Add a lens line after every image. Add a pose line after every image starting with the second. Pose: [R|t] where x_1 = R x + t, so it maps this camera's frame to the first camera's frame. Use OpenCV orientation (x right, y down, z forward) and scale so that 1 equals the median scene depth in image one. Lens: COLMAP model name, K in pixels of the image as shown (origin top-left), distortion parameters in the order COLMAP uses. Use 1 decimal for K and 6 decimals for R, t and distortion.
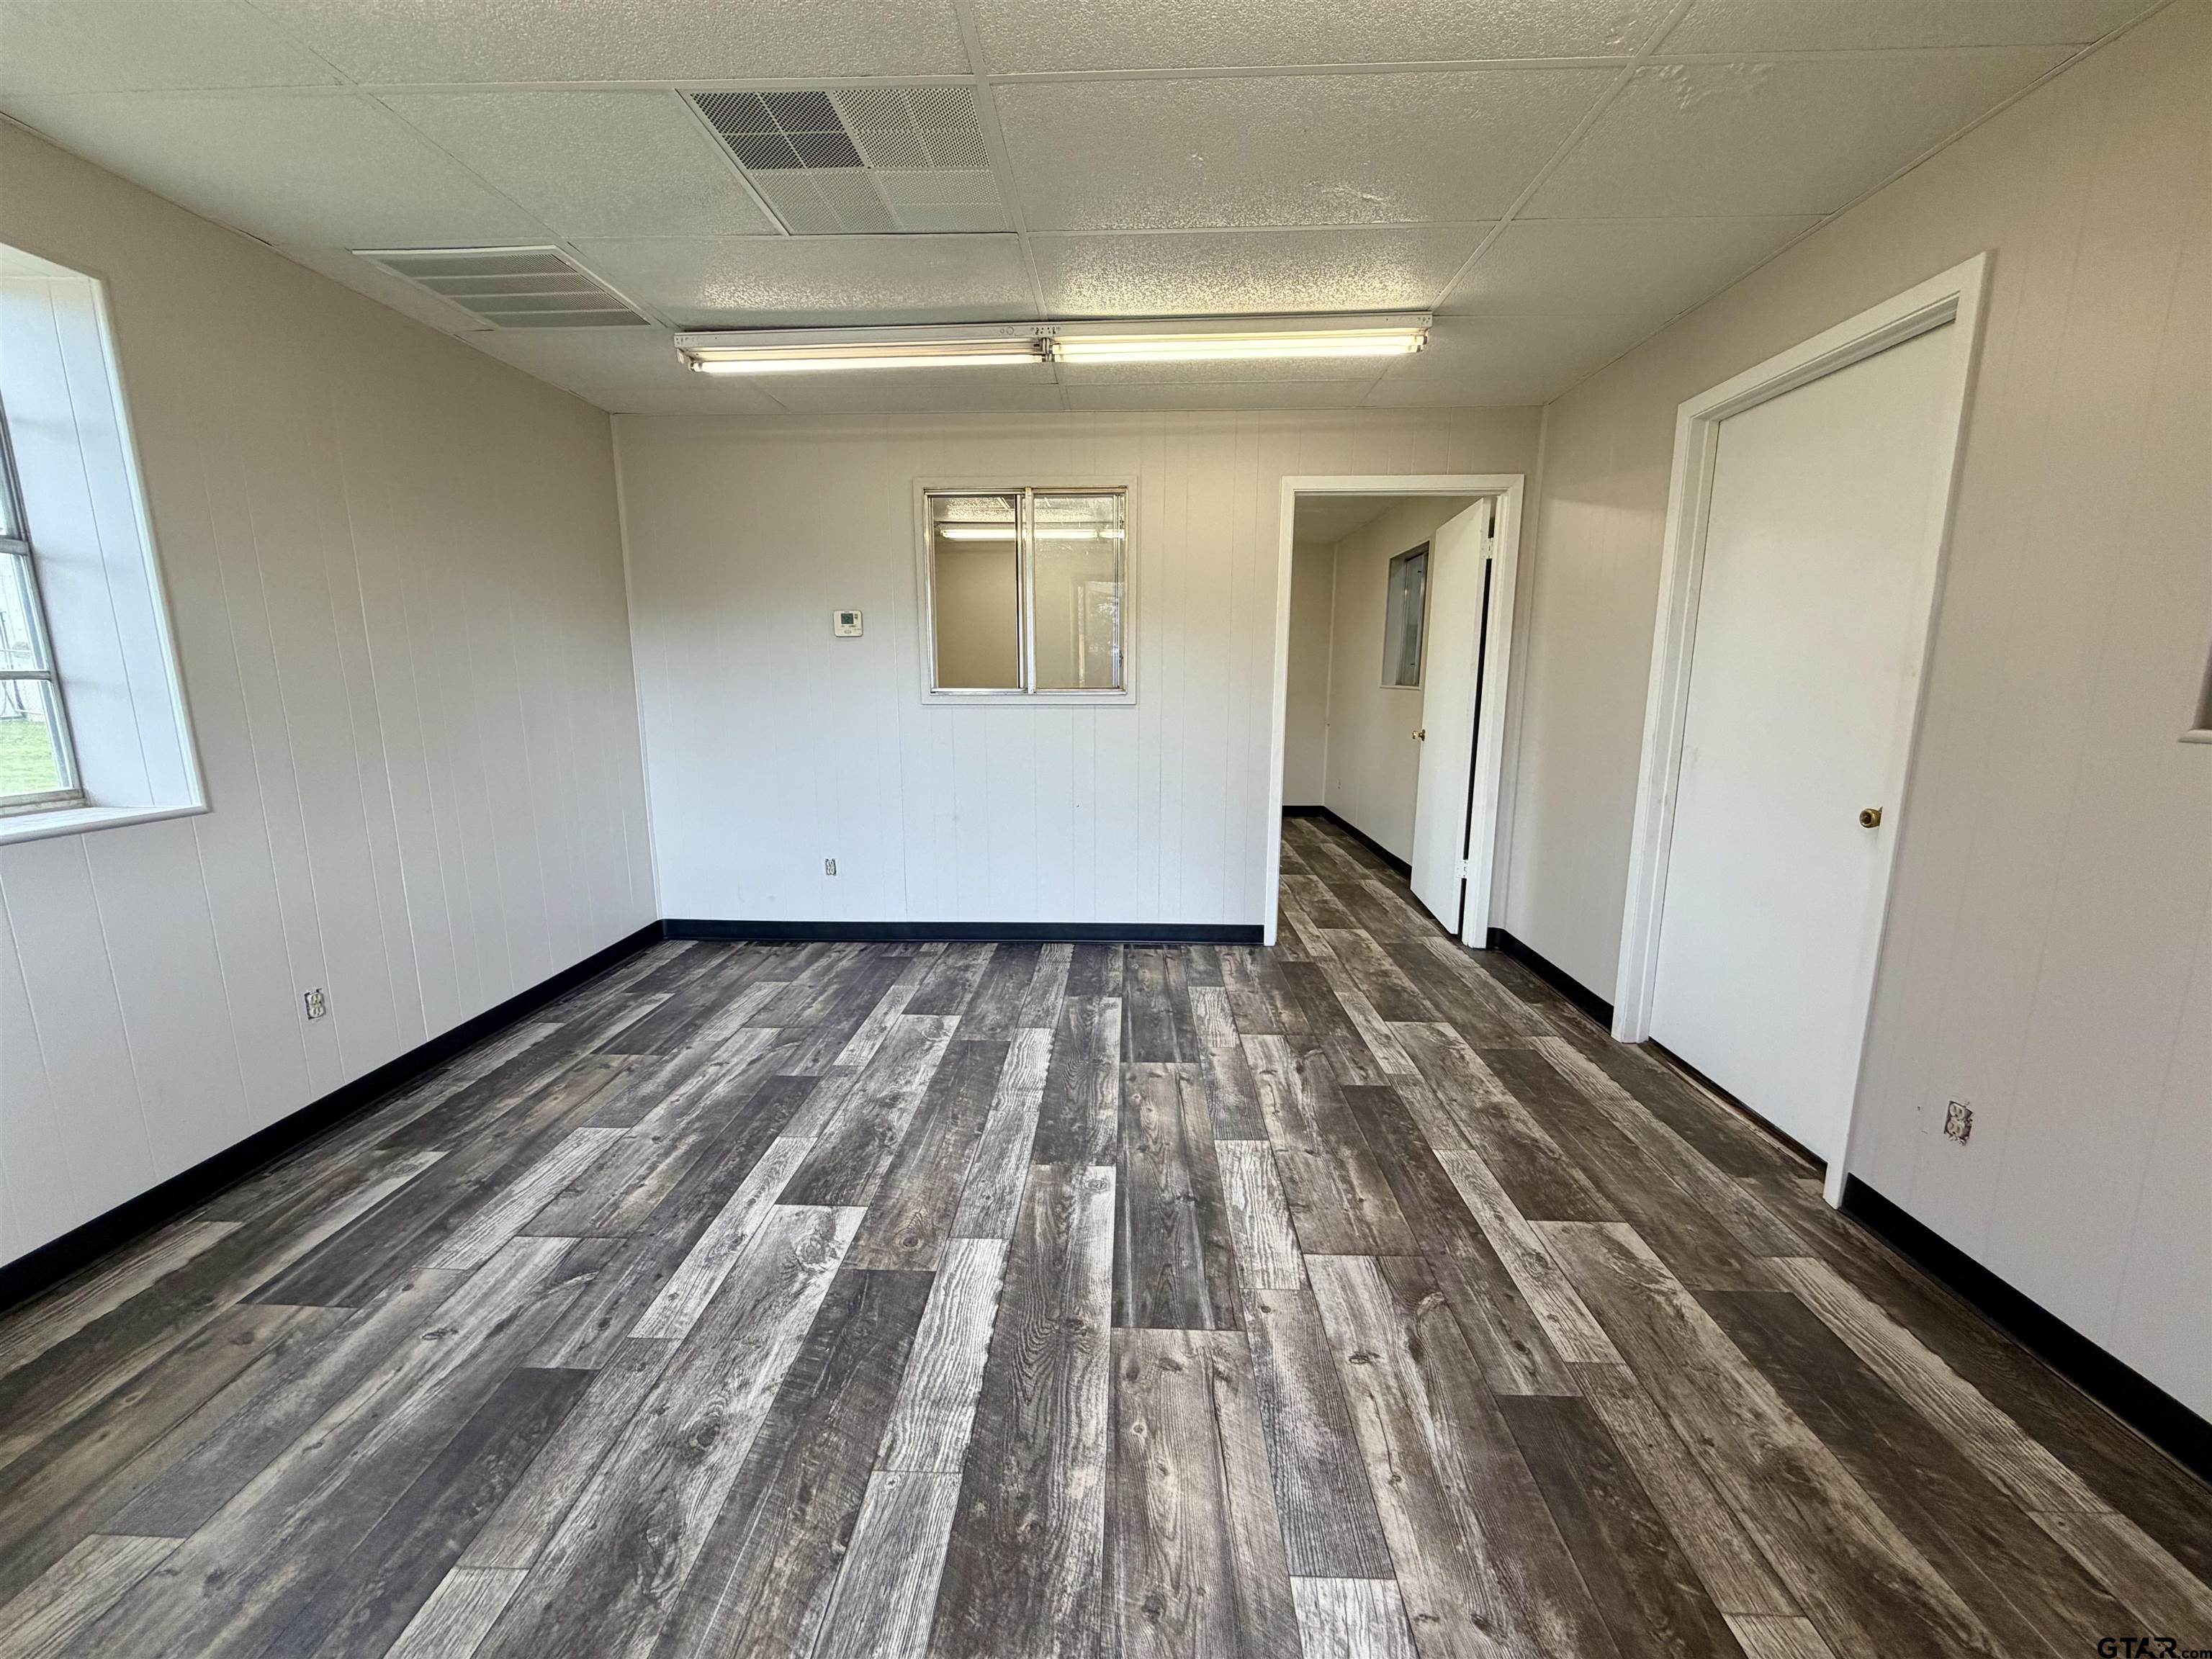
lens RADIAL K [[882.2, 0, 1101.2], [0, 882.2, 831.3], [0, 0, 1]] dist [-0.000316, 0.000393]
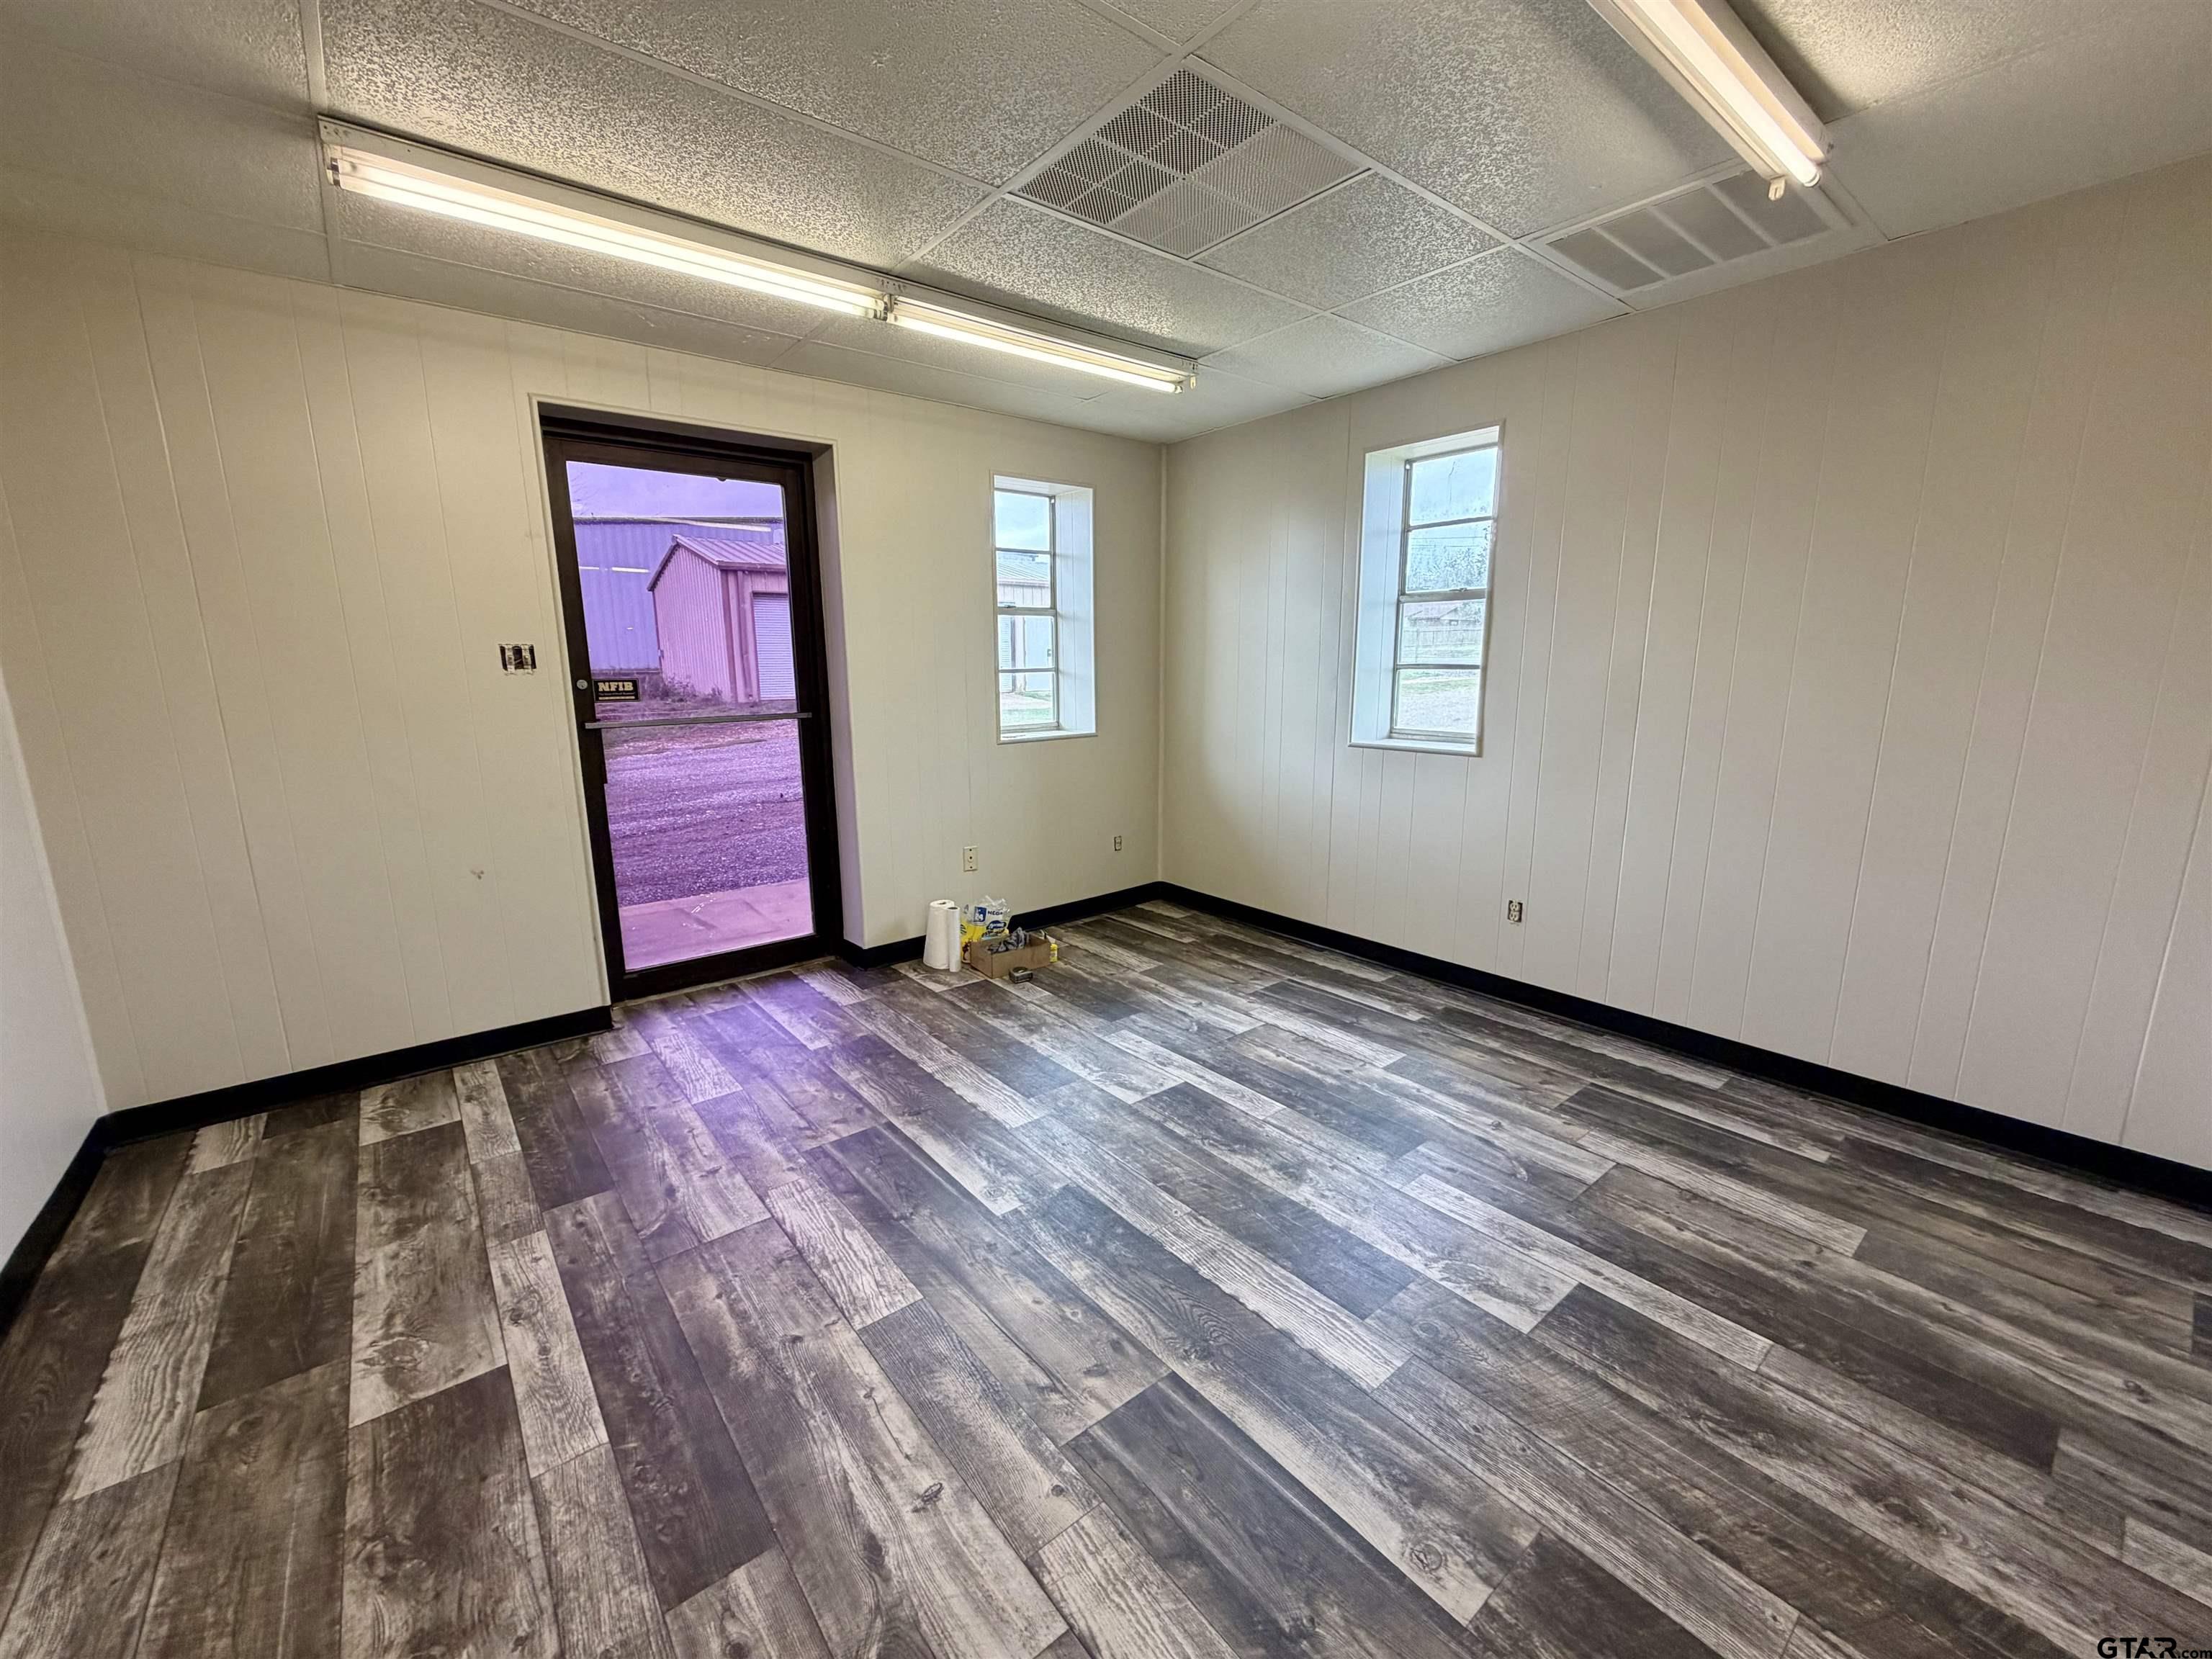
lens RADIAL K [[882.2, 0, 1101.2], [0, 882.2, 831.3], [0, 0, 1]] dist [-0.000316, 0.000393]
pose [[-0.754821, 0.133046, -0.642295, 0.457670], [-0.109574, 0.939877, 0.323458, -0.296517], [0.646713, 0.314532, -0.694861, 1.533255]]
